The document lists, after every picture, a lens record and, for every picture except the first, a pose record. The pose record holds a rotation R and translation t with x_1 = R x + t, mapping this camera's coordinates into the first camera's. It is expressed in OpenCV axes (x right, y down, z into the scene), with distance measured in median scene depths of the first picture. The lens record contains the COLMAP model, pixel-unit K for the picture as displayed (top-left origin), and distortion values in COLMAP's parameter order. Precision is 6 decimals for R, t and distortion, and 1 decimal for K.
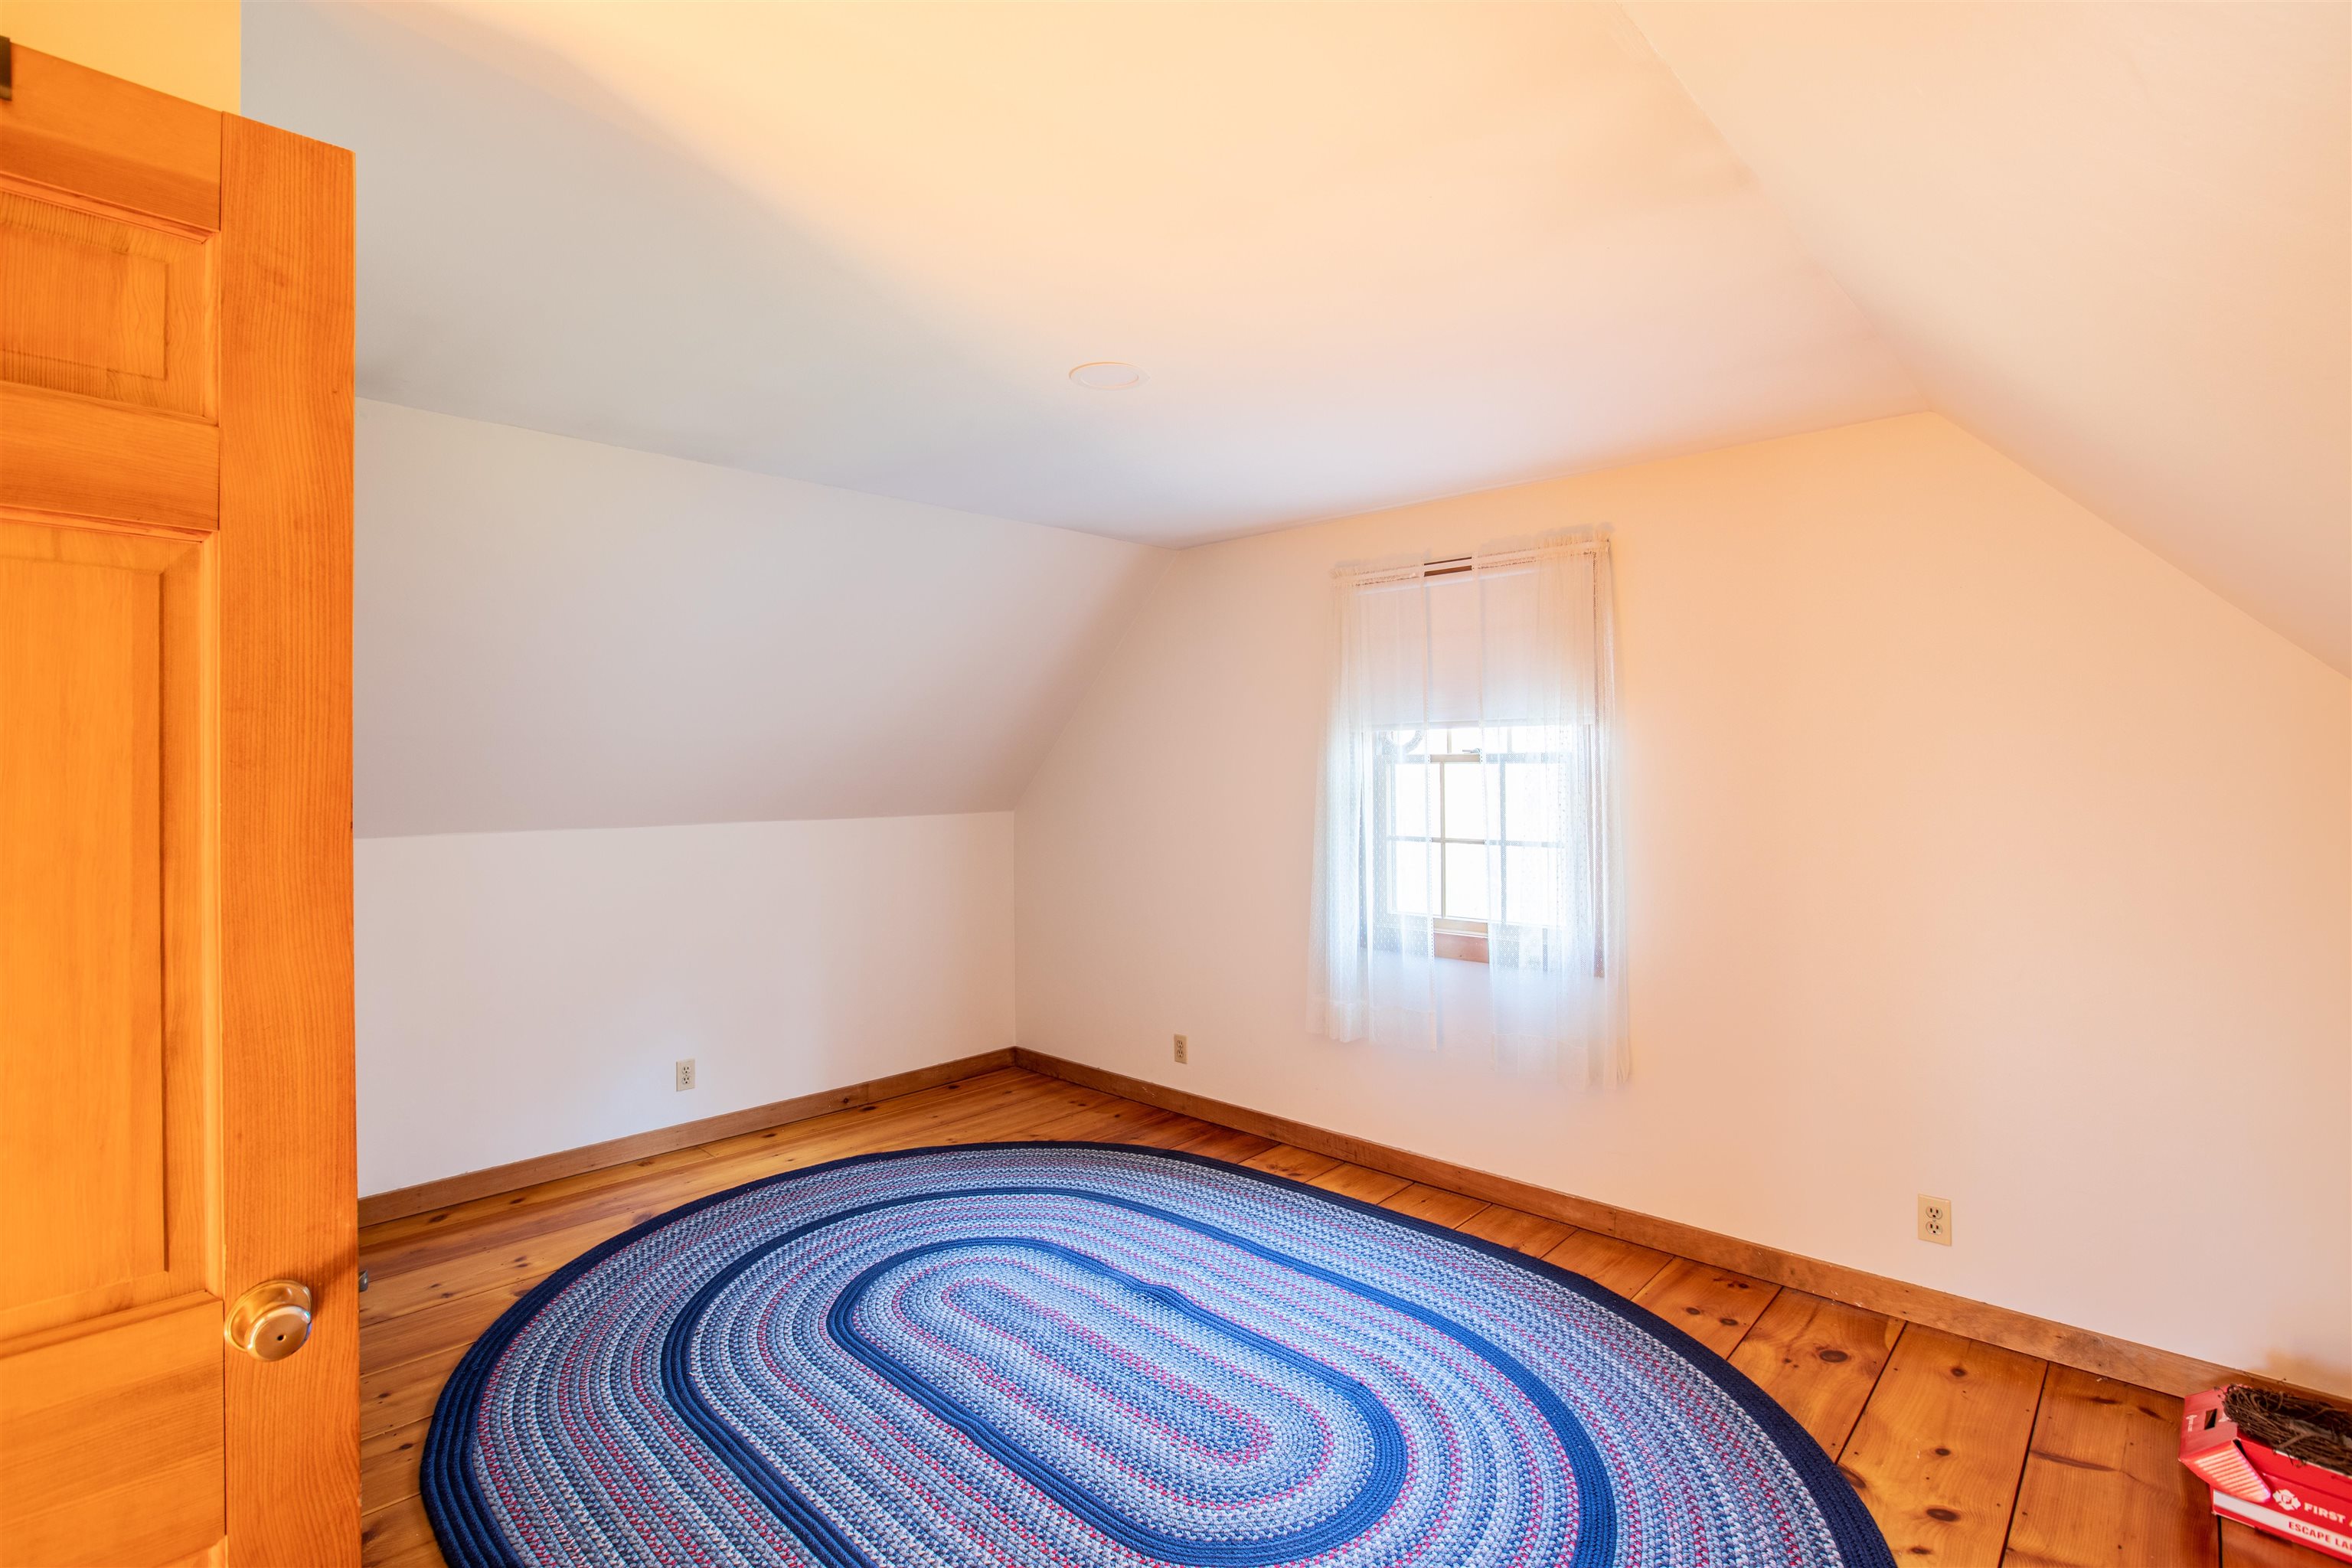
lens RADIAL K [[1087.8, 0, 1172.1], [0, 1087.8, 778.2], [0, 0, 1]] dist [0.000154, 0.000299]
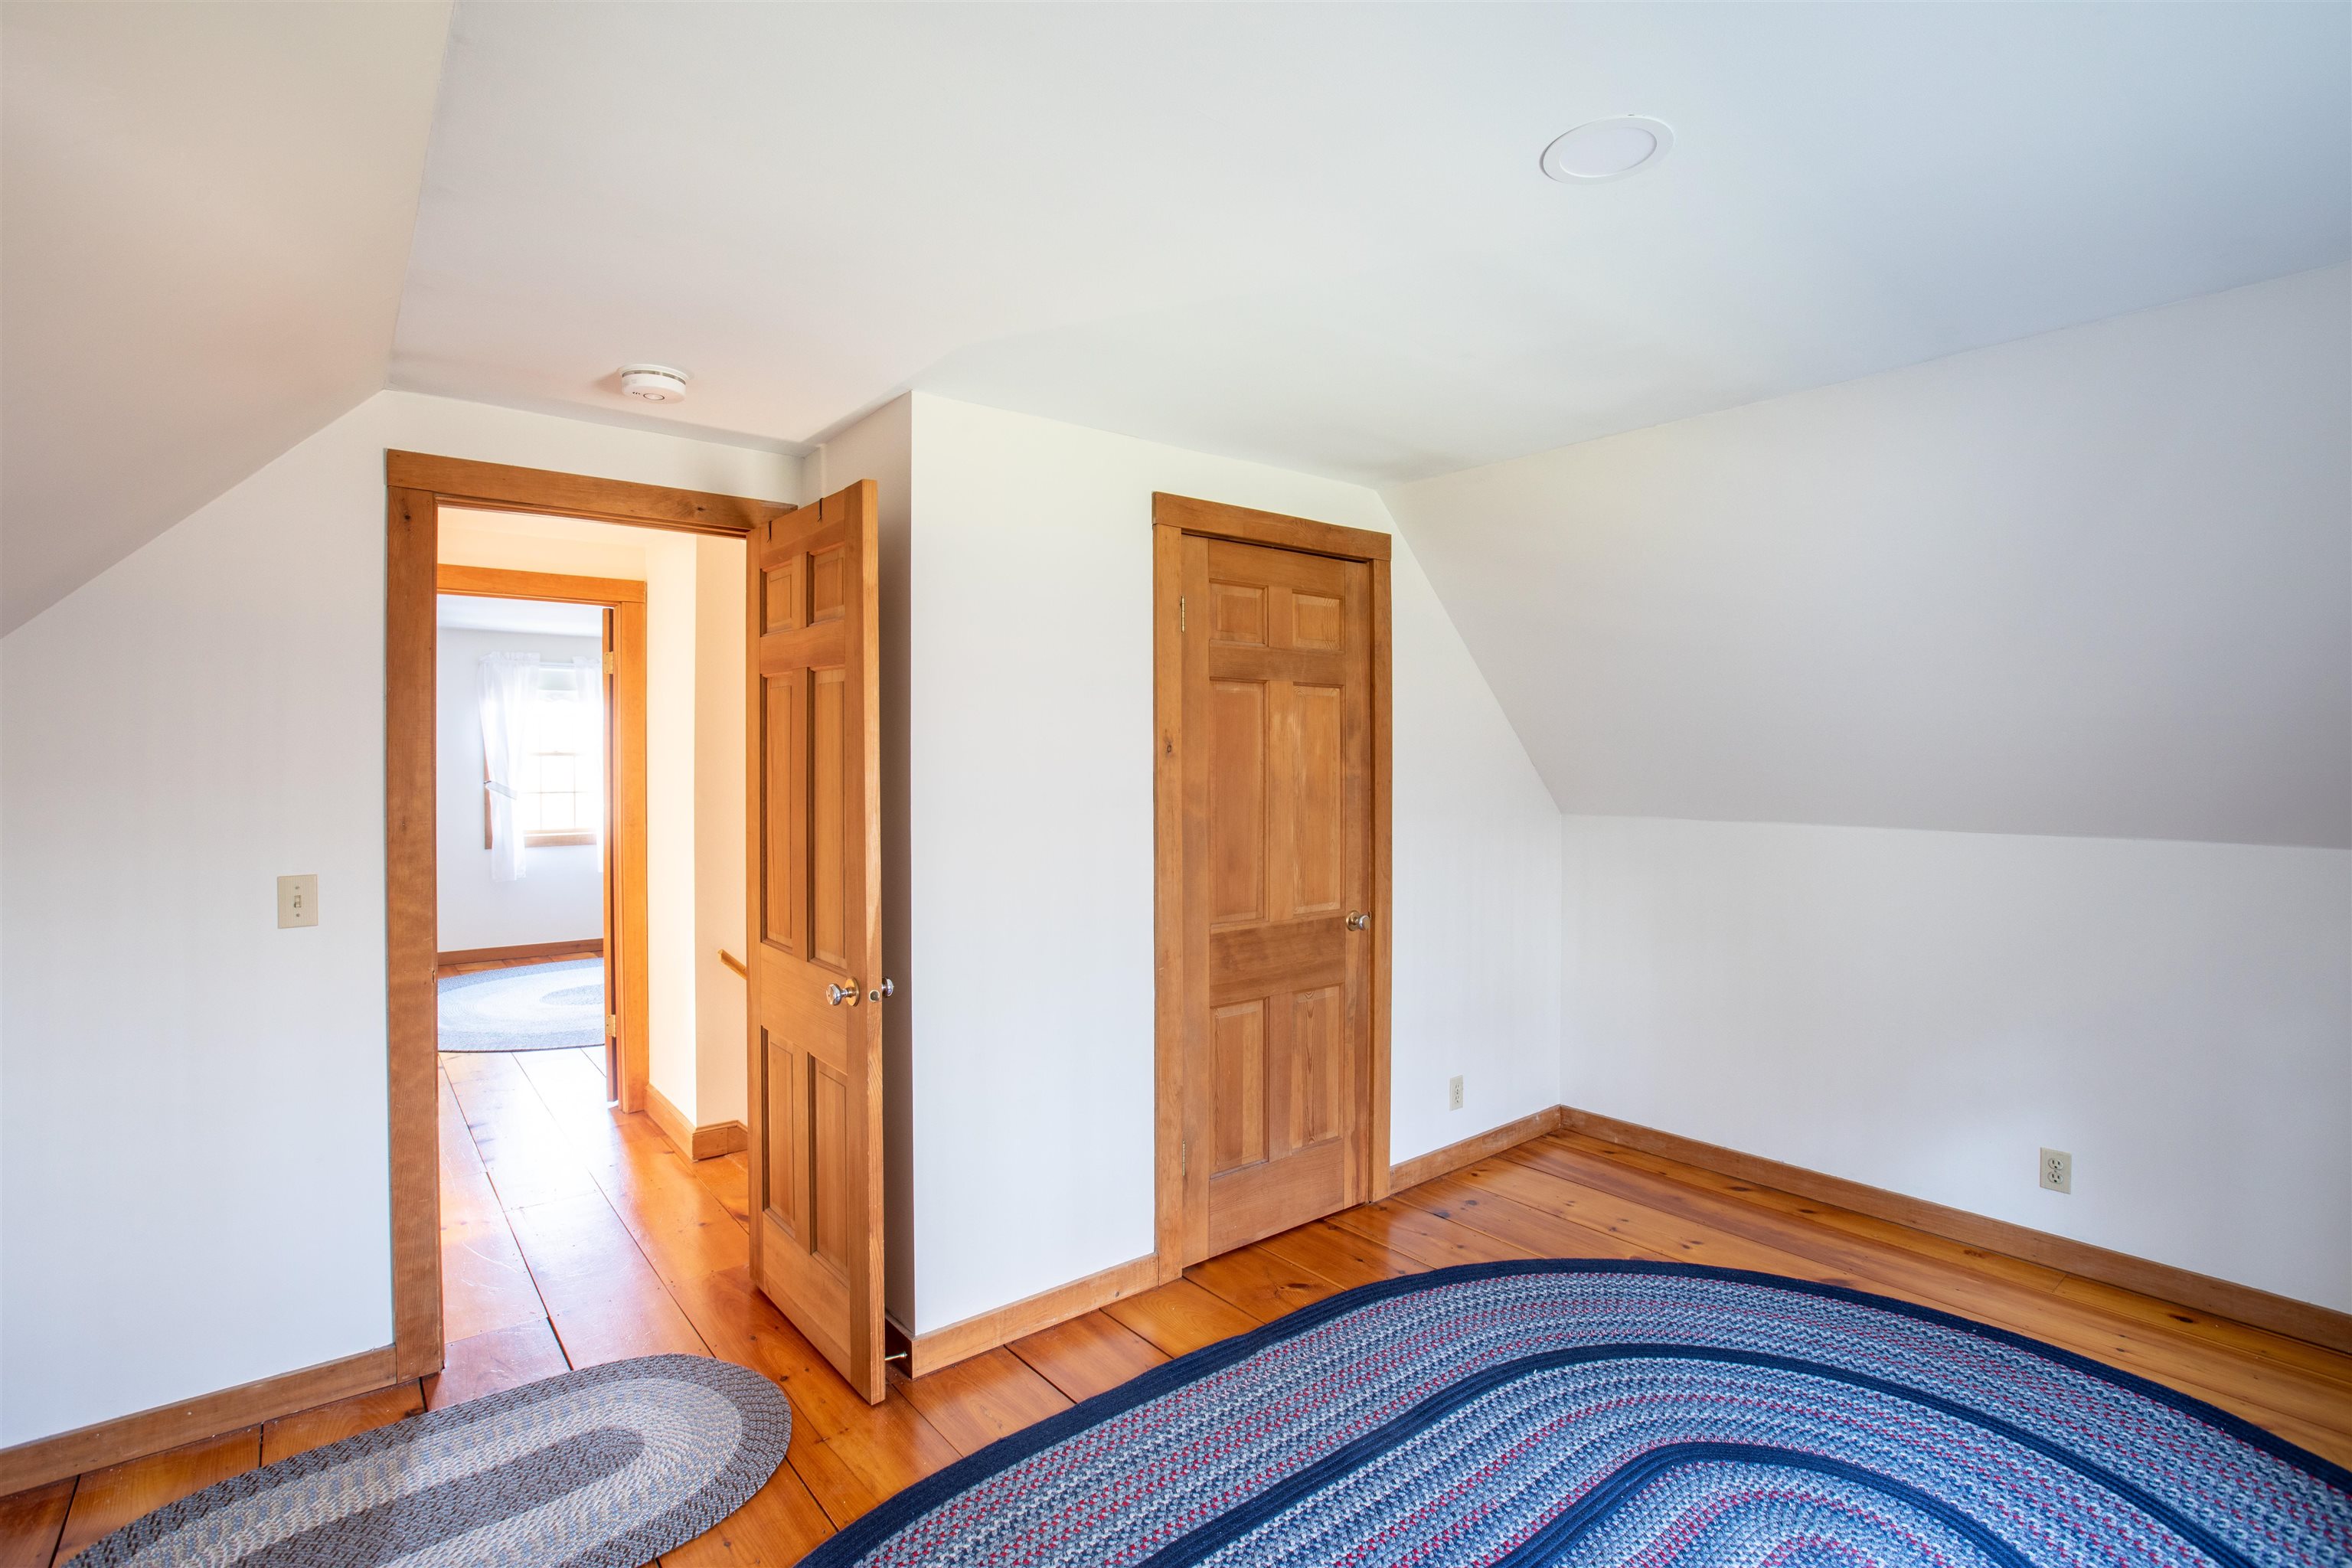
lens RADIAL K [[1087.8, 0, 1171.3], [0, 1087.8, 778.1], [0, 0, 1]] dist [0.000154, 0.000299]
pose [[-0.118740, 0.016252, -0.992792, 0.431202], [-0.000360, 0.999865, 0.016411, -0.008472], [0.992925, 0.002306, -0.118718, 0.588301]]
